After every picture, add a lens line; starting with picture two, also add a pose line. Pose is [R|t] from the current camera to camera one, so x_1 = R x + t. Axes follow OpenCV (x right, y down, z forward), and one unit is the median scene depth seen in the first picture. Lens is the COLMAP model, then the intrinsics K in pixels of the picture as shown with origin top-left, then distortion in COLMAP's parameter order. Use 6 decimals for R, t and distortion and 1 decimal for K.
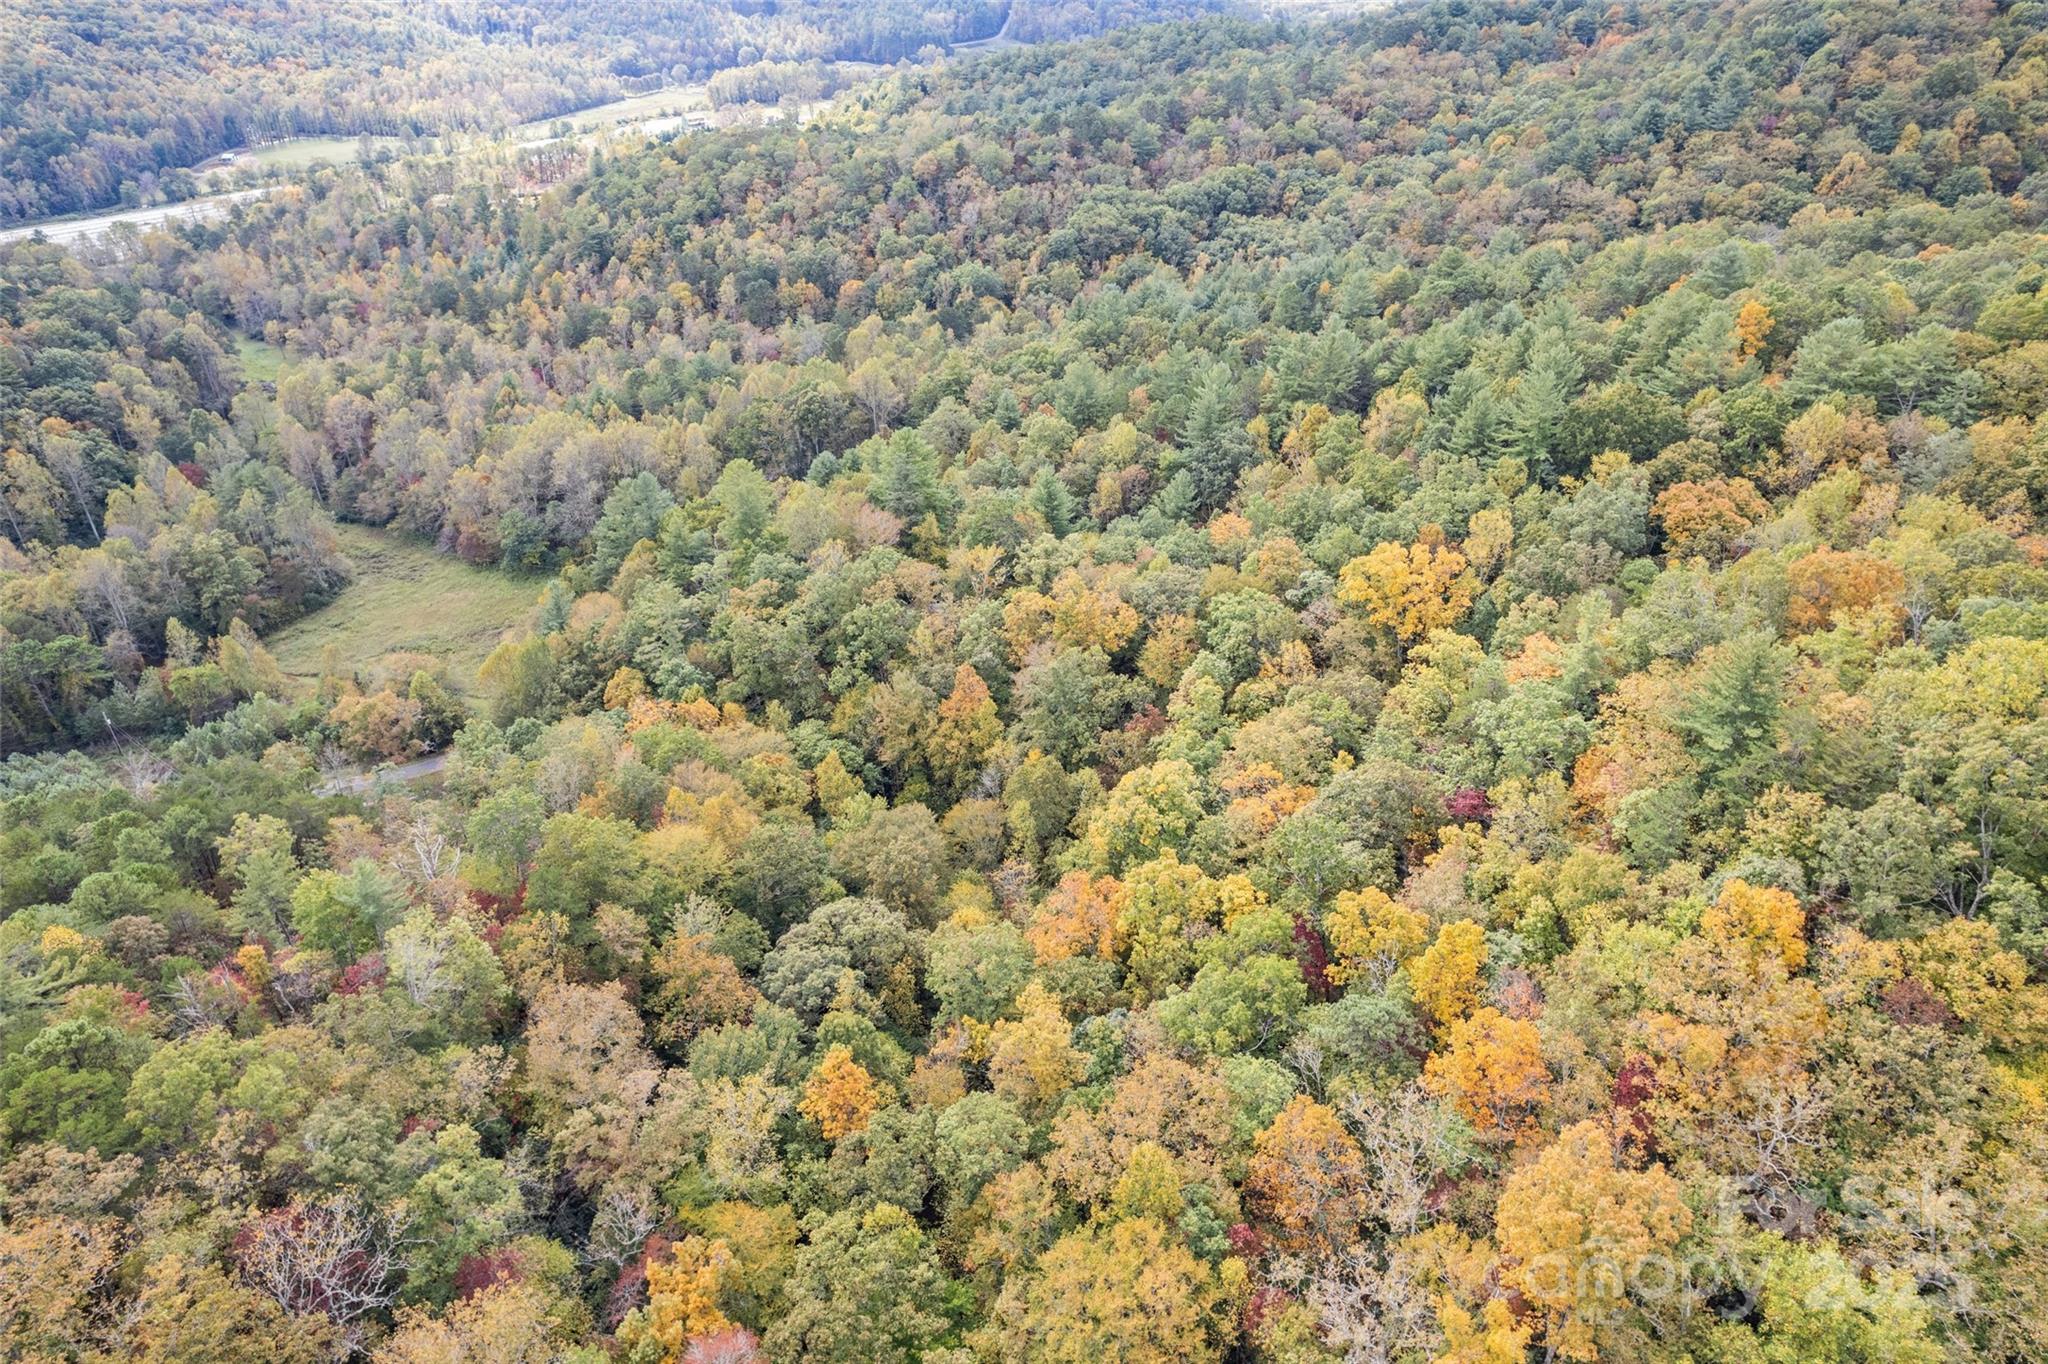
lens RADIAL K [[1296.0, 0, 1016.3], [0, 1296.0, 684.1], [0, 0, 1]] dist [-0.061437, 0.042339]
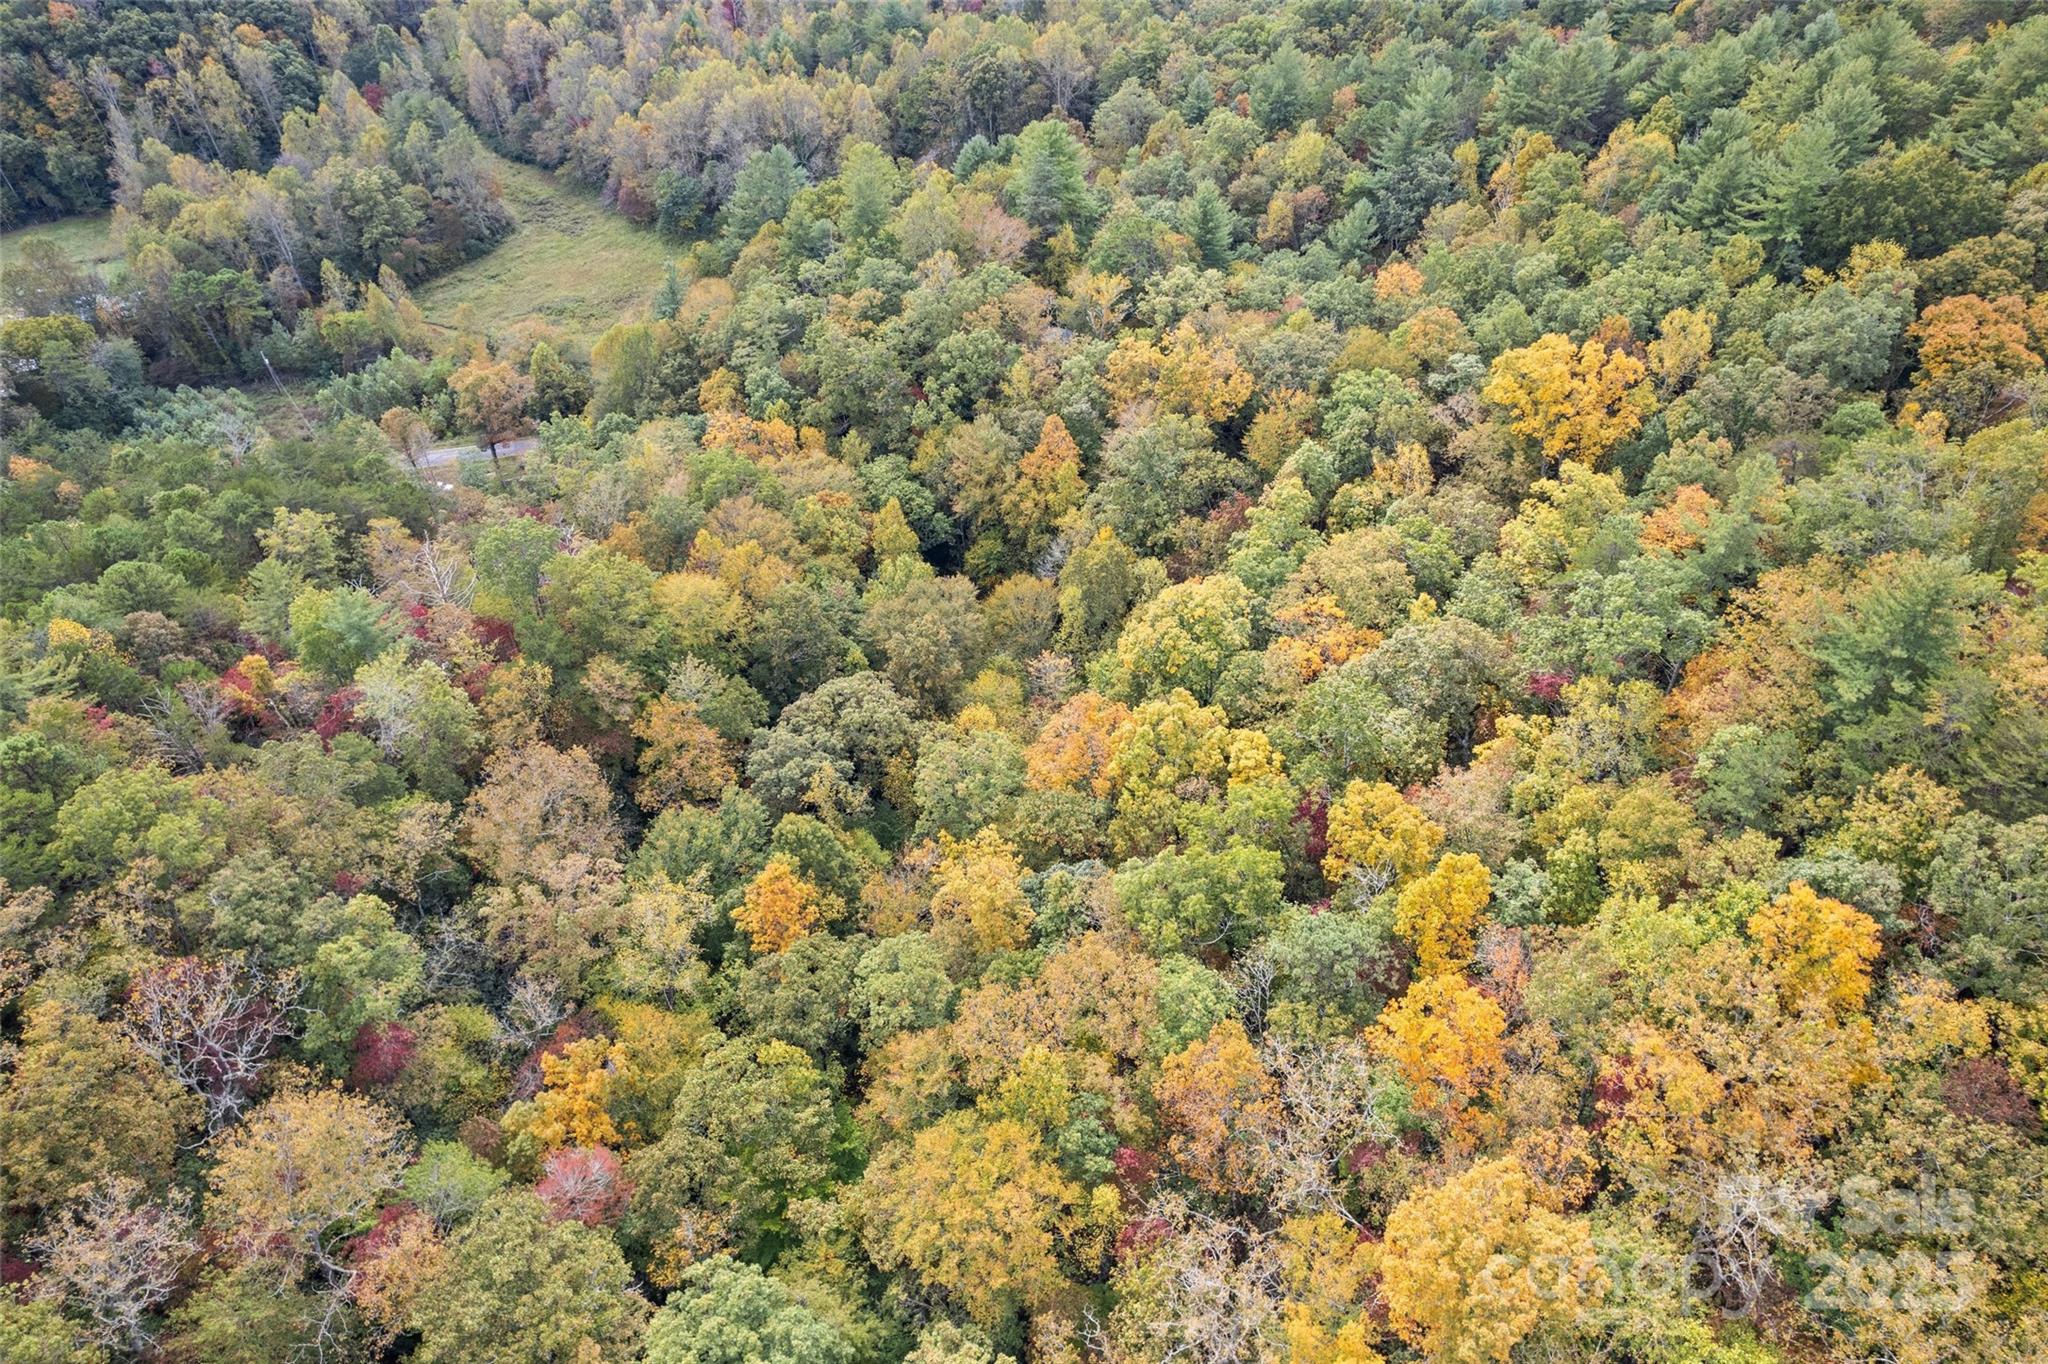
lens RADIAL K [[1296.0, 0, 1014.9], [0, 1296.0, 694.7], [0, 0, 1]] dist [-0.061437, 0.042339]
pose [[0.980116, 0.142391, -0.138193, 0.103213], [-0.103850, 0.961555, 0.254220, -0.065777], [0.169079, -0.234814, 0.957222, 0.109838]]
